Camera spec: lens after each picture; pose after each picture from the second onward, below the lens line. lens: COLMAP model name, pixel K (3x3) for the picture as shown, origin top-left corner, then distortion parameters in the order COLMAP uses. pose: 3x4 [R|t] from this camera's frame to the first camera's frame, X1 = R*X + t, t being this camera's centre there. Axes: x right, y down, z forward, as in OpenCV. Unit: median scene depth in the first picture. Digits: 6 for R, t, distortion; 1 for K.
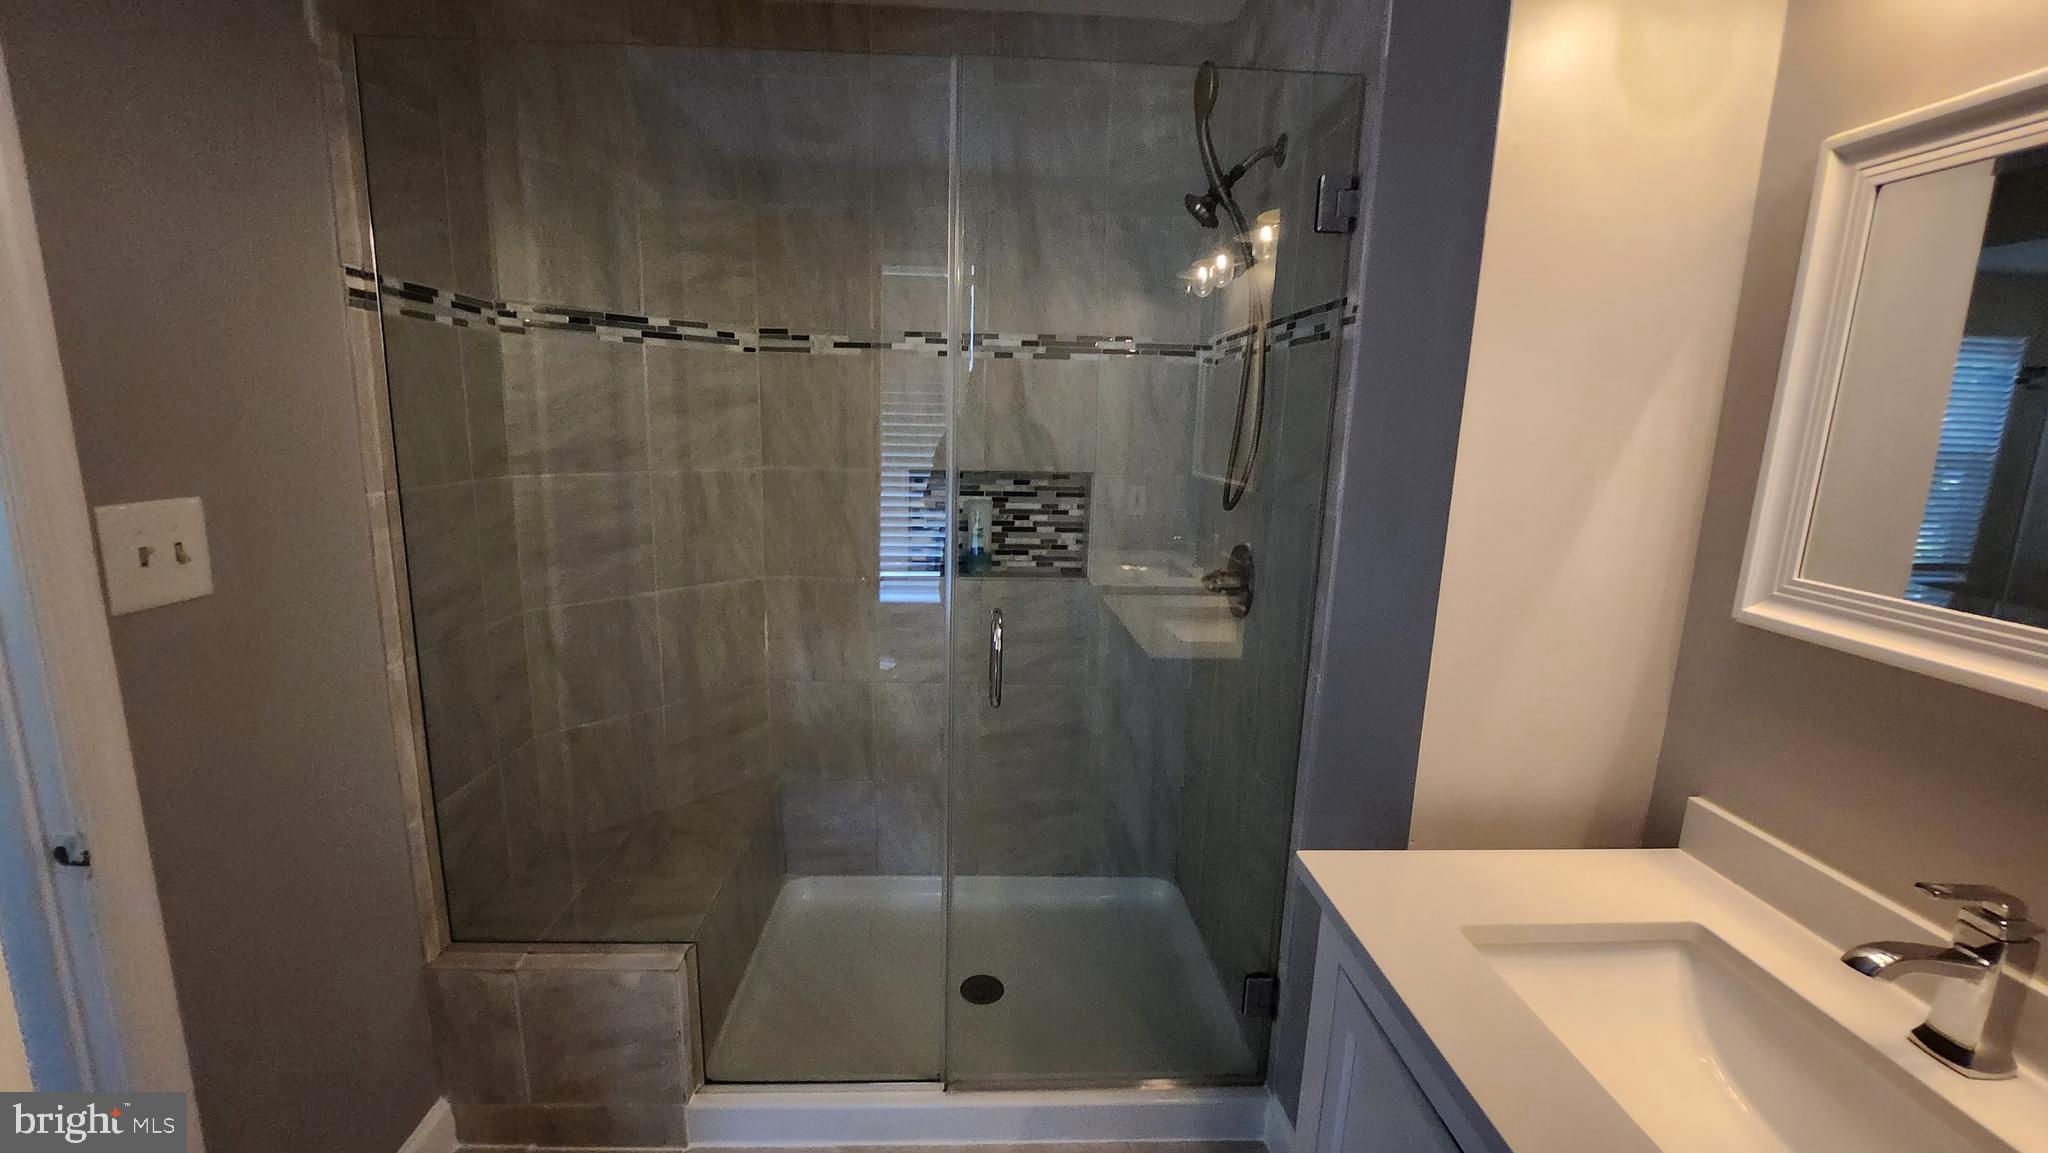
lens RADIAL K [[826.7, 0, 1015.7], [0, 826.7, 580.9], [0, 0, 1]] dist [-0.014951, -0.001925]
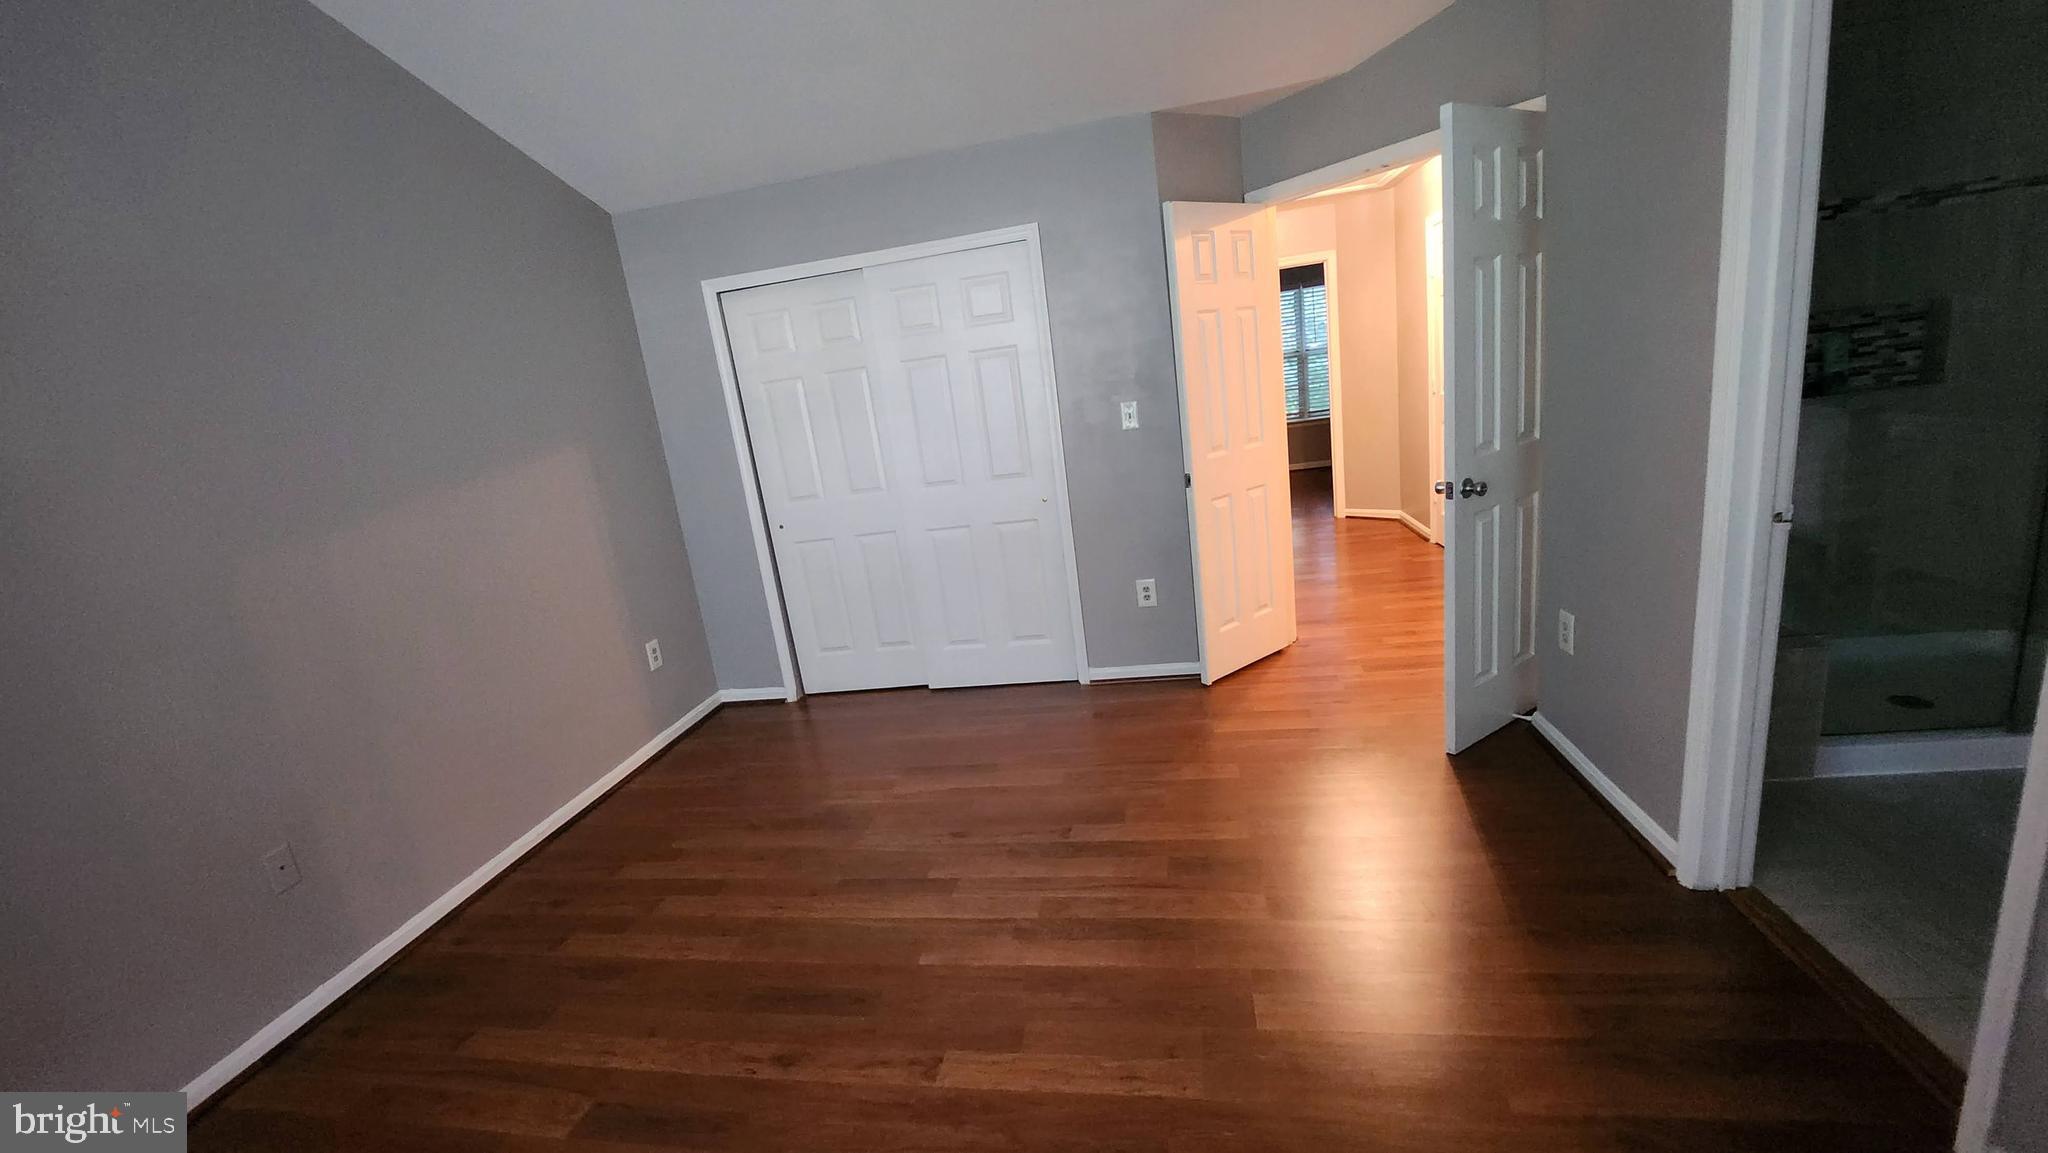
lens RADIAL K [[826.7, 0, 1020.0], [0, 826.7, 583.7], [0, 0, 1]] dist [-0.014951, -0.001925]
pose [[0.962853, -0.097918, -0.251648, -1.078134], [0.114651, 0.992008, 0.052676, 0.080509], [0.244479, -0.079571, 0.966384, -0.587821]]
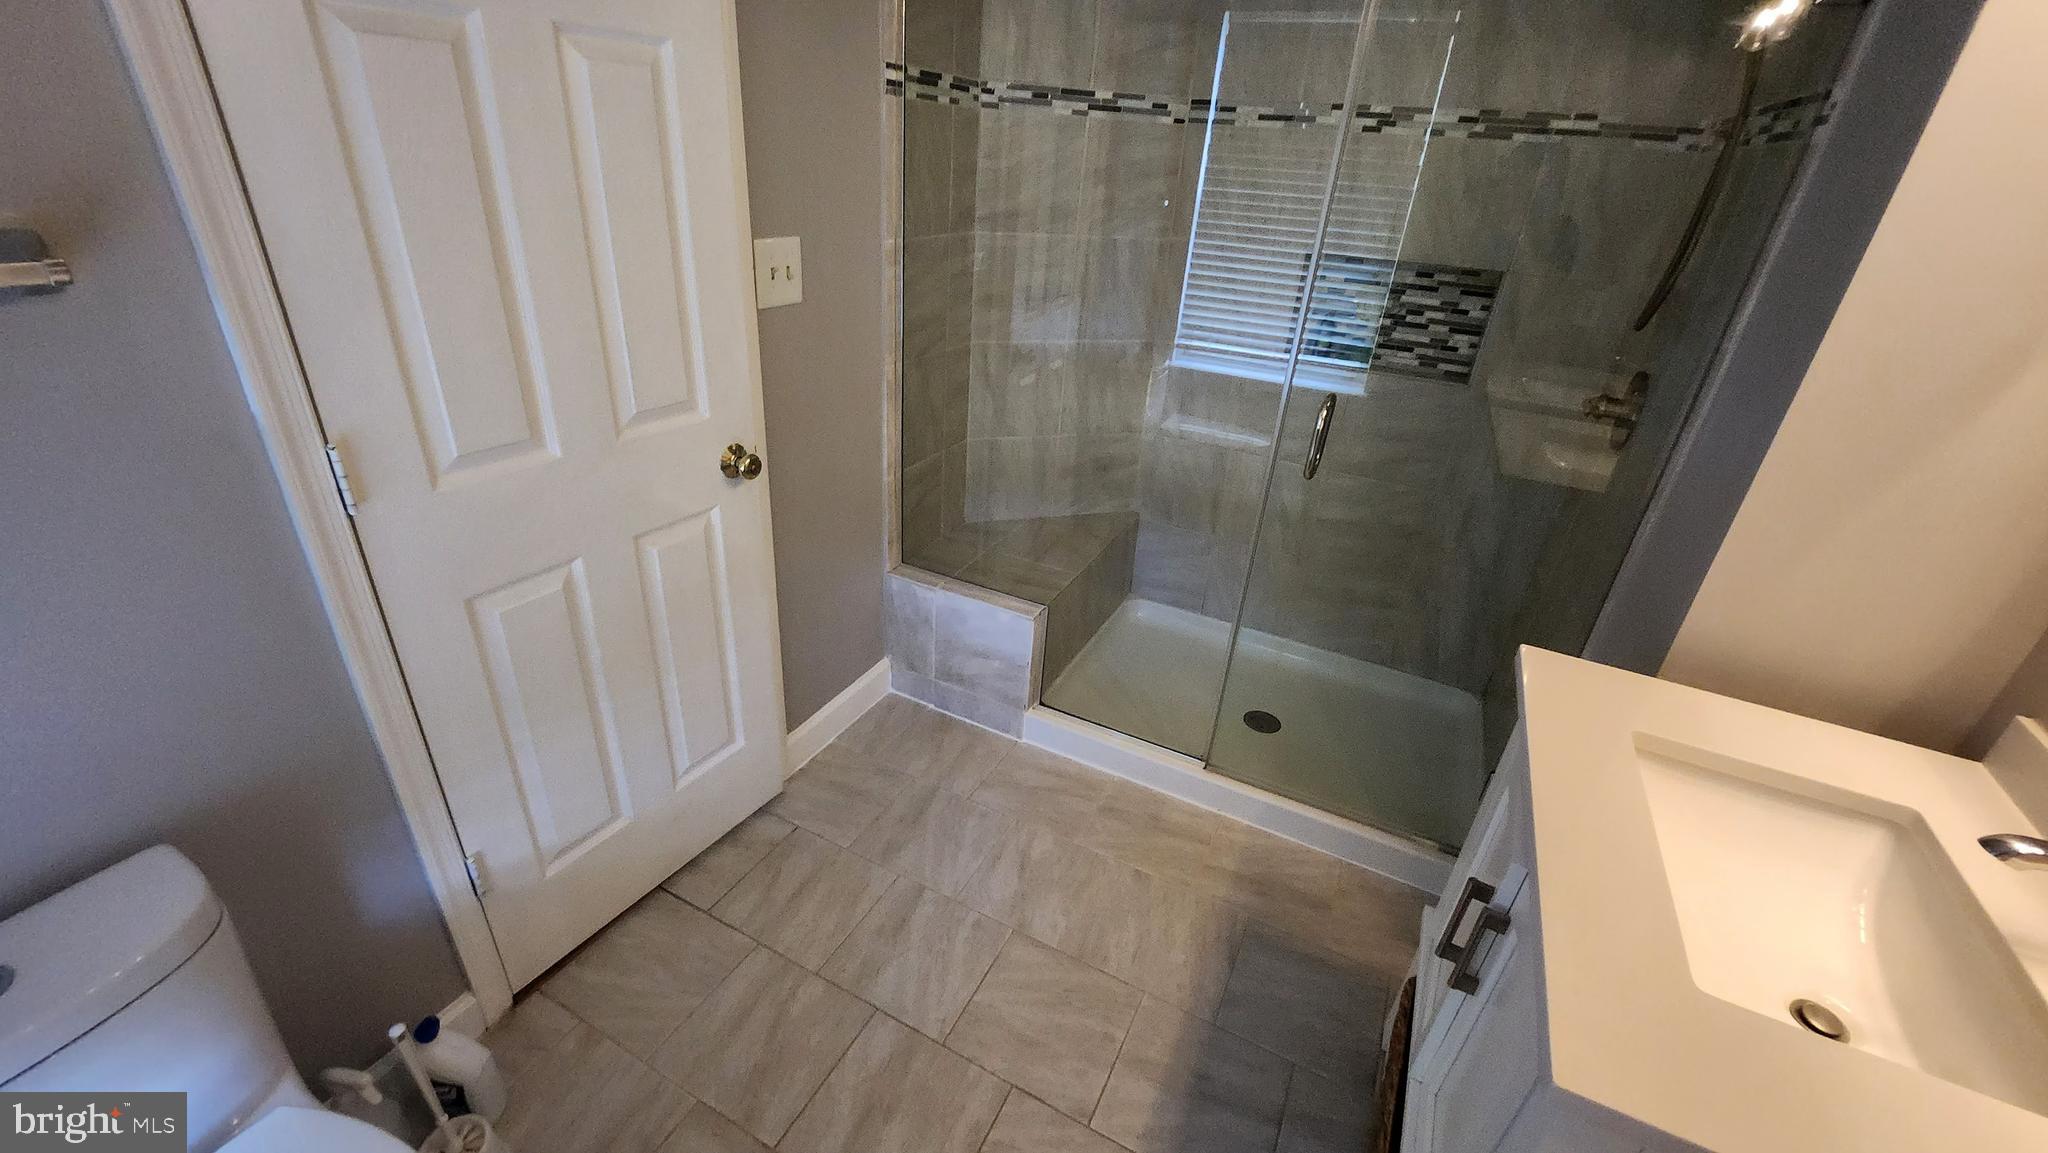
lens RADIAL K [[826.7, 0, 1010.2], [0, 826.7, 584.2], [0, 0, 1]] dist [-0.014951, -0.001925]
pose [[0.868506, 0.254047, -0.425627, 0.099389], [-0.131944, 0.946181, 0.295519, 0.004280], [0.477796, -0.200501, 0.855284, -0.151534]]
